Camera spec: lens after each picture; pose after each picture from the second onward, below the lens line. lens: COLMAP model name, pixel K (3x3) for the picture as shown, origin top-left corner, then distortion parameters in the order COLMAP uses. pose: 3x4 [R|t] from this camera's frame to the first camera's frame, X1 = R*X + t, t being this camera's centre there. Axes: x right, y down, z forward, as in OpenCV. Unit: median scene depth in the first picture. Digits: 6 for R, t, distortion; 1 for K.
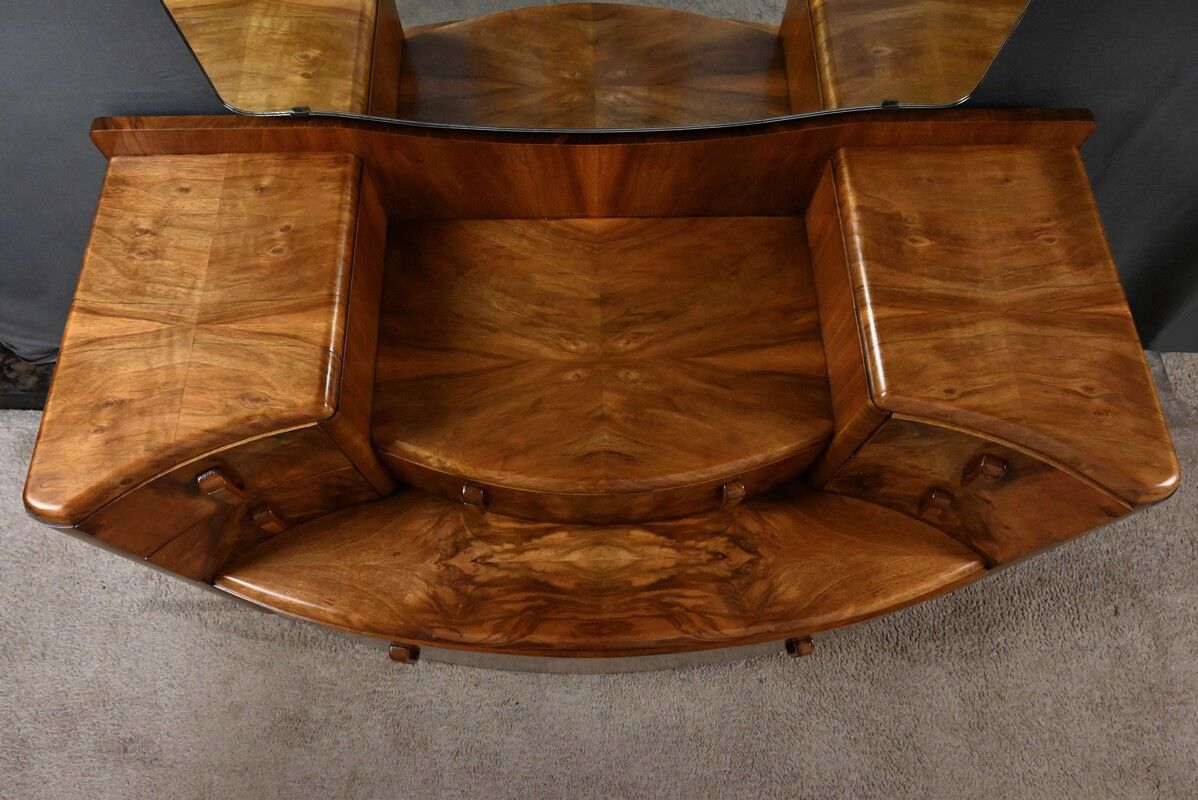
lens RADIAL K [[841.8, 0, 599.0], [0, 841.8, 400.0], [0, 0, 1]] dist [0.001246, 0.000212]
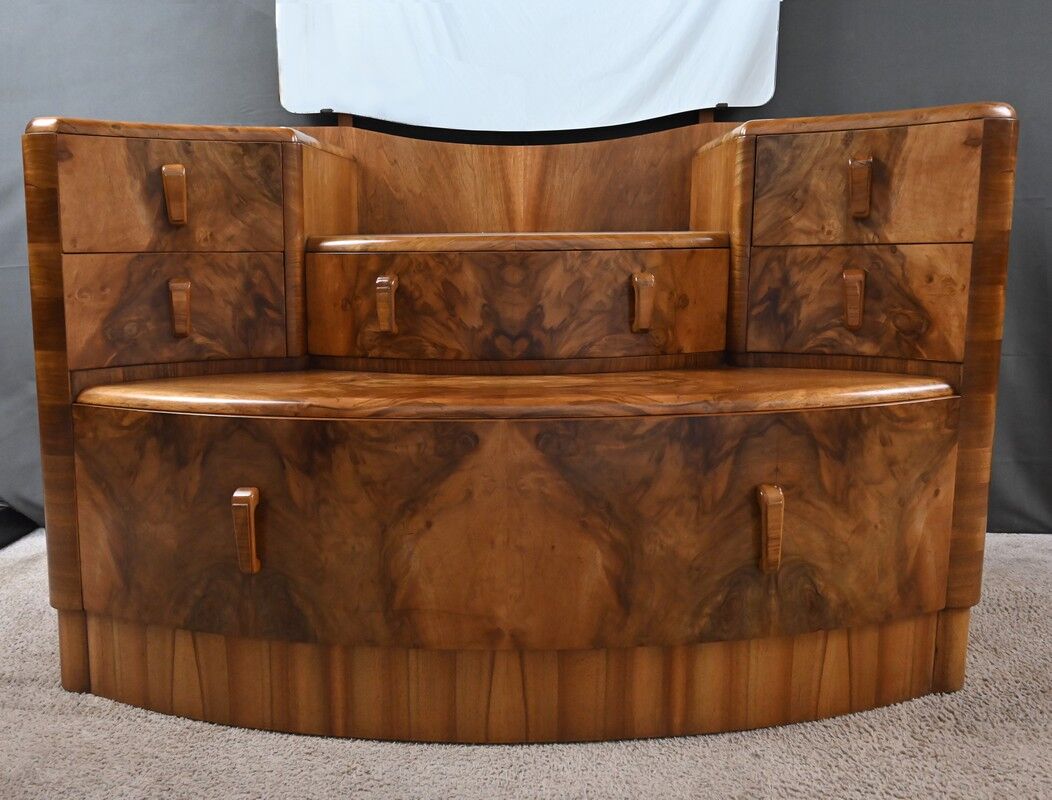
lens RADIAL K [[806.5, 0, 537.8], [0, 806.5, 341.4], [0, 0, 1]] dist [0.006083, 0.003042]
pose [[0.999269, -0.001061, -0.038206, 0.068858], [-0.032767, 0.490807, -0.870652, 0.965619], [0.019676, 0.871268, 0.490413, 0.583083]]
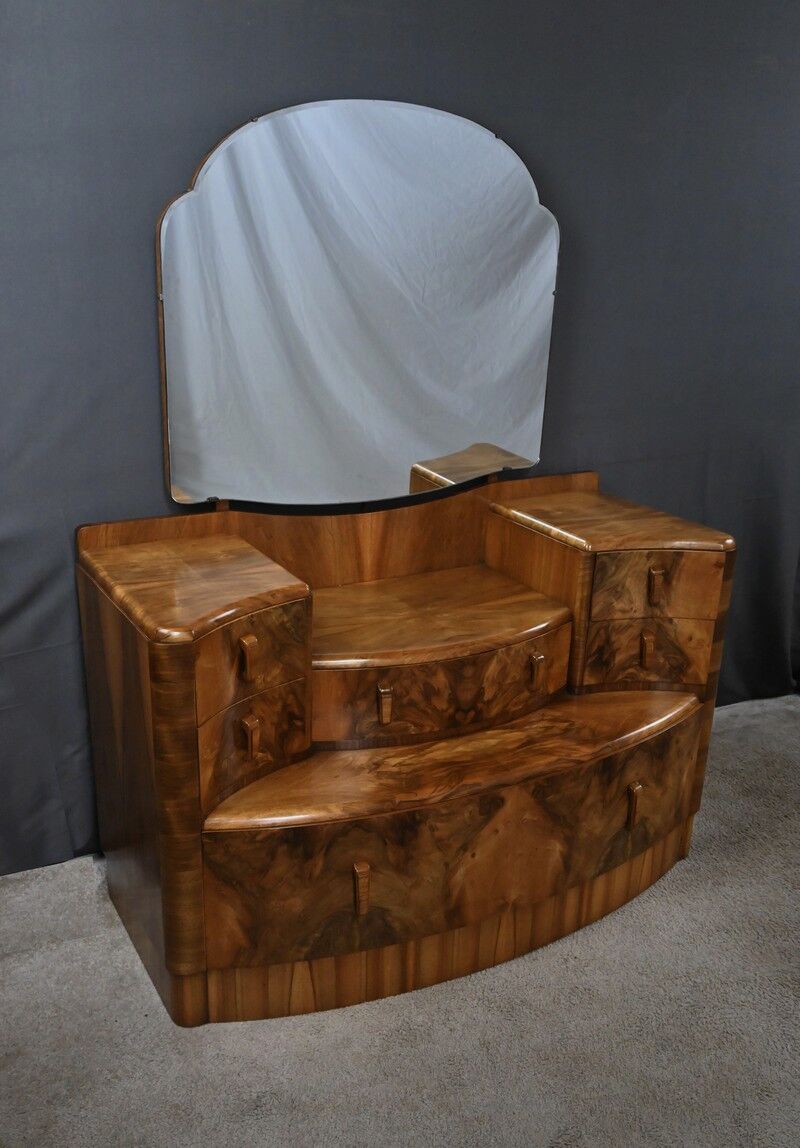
lens RADIAL K [[1053.5, 0, 386.8], [0, 1053.5, 624.1], [0, 0, 1]] dist [0.008592, -0.002483]
pose [[0.883009, -0.147097, 0.445709, -0.886859], [0.424703, 0.654662, -0.625336, 1.104747], [-0.199804, 0.741471, 0.640546, -0.182962]]
